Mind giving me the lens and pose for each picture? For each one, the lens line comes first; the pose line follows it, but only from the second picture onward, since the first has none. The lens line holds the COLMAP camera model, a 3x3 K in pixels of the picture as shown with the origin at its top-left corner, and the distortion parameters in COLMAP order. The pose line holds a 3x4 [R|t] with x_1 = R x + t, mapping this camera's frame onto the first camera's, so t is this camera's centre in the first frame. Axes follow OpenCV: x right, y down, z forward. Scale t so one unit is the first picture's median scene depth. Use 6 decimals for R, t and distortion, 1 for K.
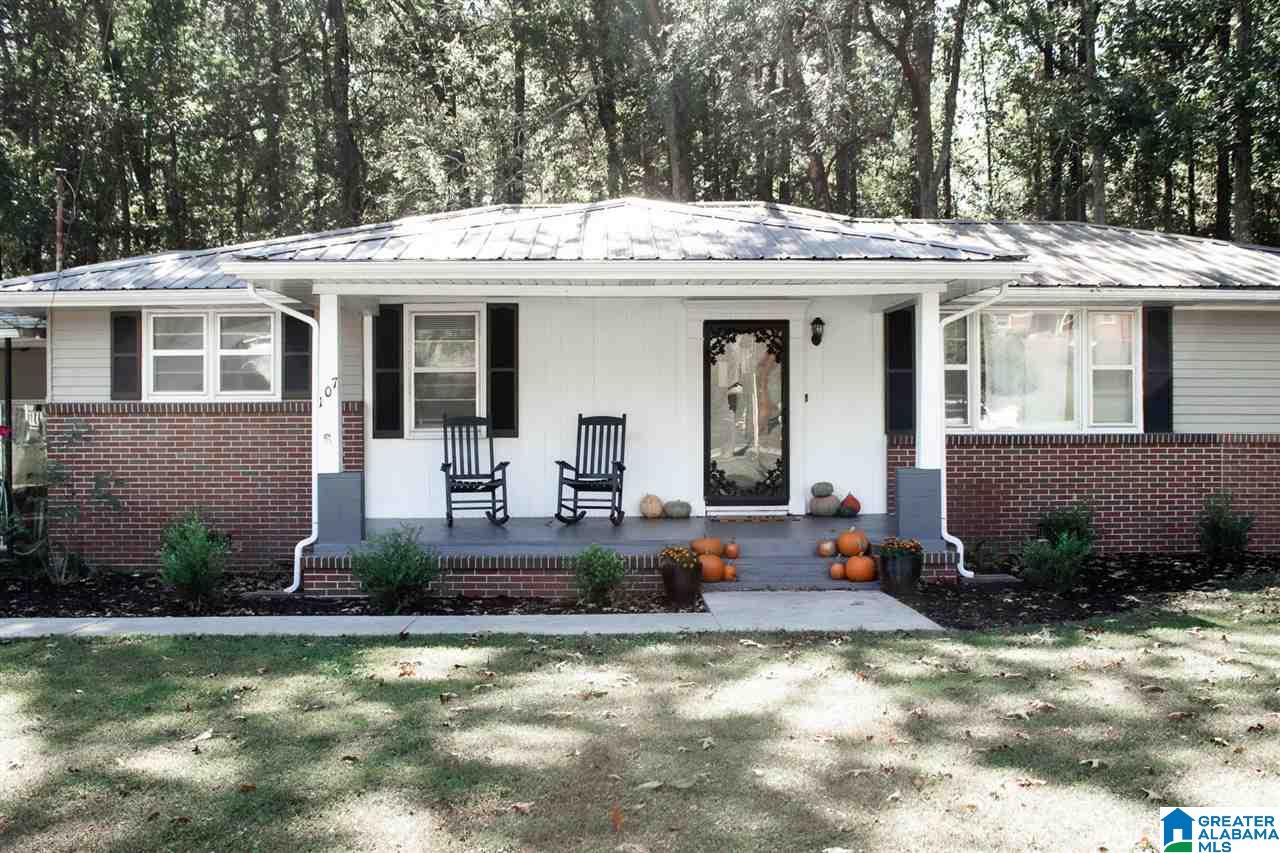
lens RADIAL K [[1293.0, 0, 604.7], [0, 1293.0, 443.1], [0, 0, 1]] dist [-0.082554, 0.000475]
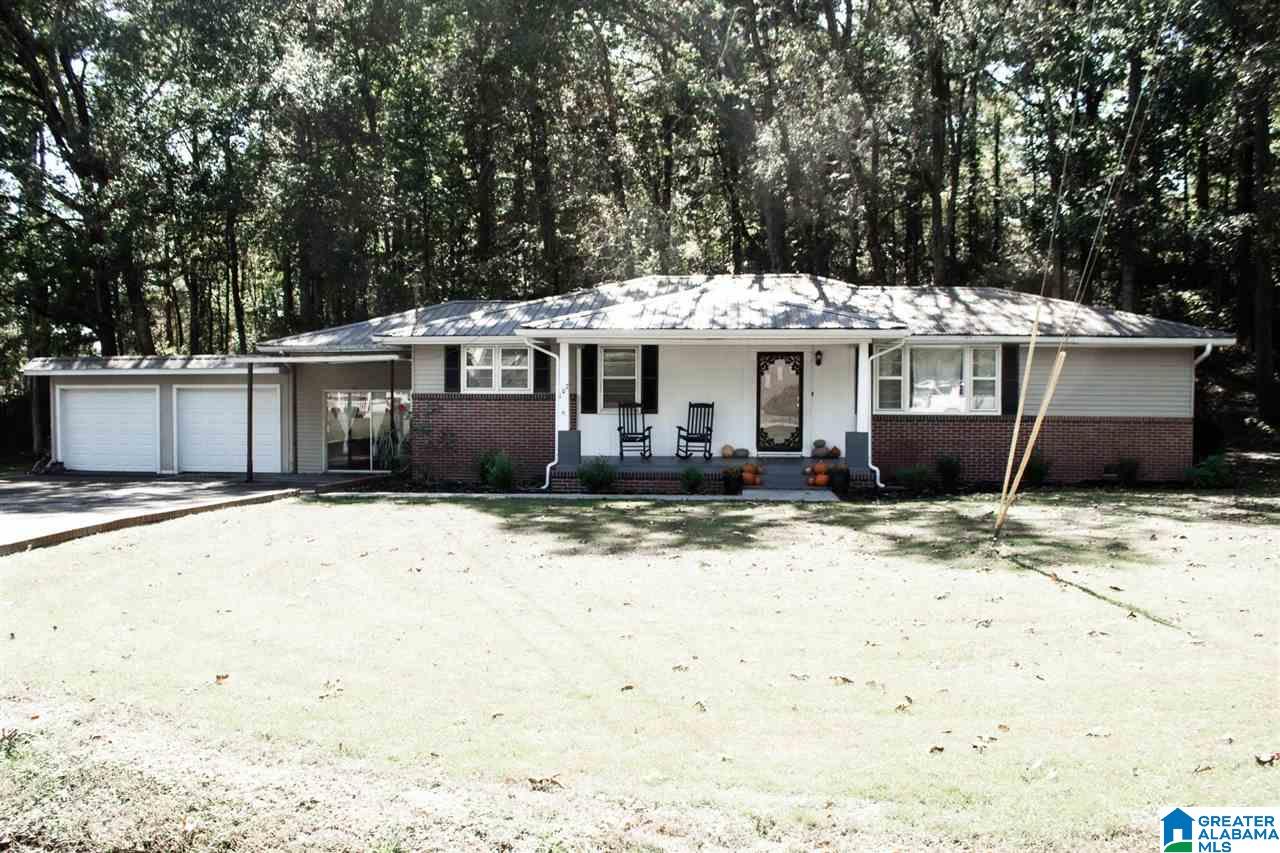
lens RADIAL K [[1053.4, 0, 639.6], [0, 1053.4, 458.2], [0, 0, 1]] dist [-0.048514, -0.001360]
pose [[0.995265, 0.014099, -0.096166, 0.056889], [-0.010311, 0.999155, 0.039775, -0.000460], [0.096646, -0.038595, 0.994570, -0.548941]]
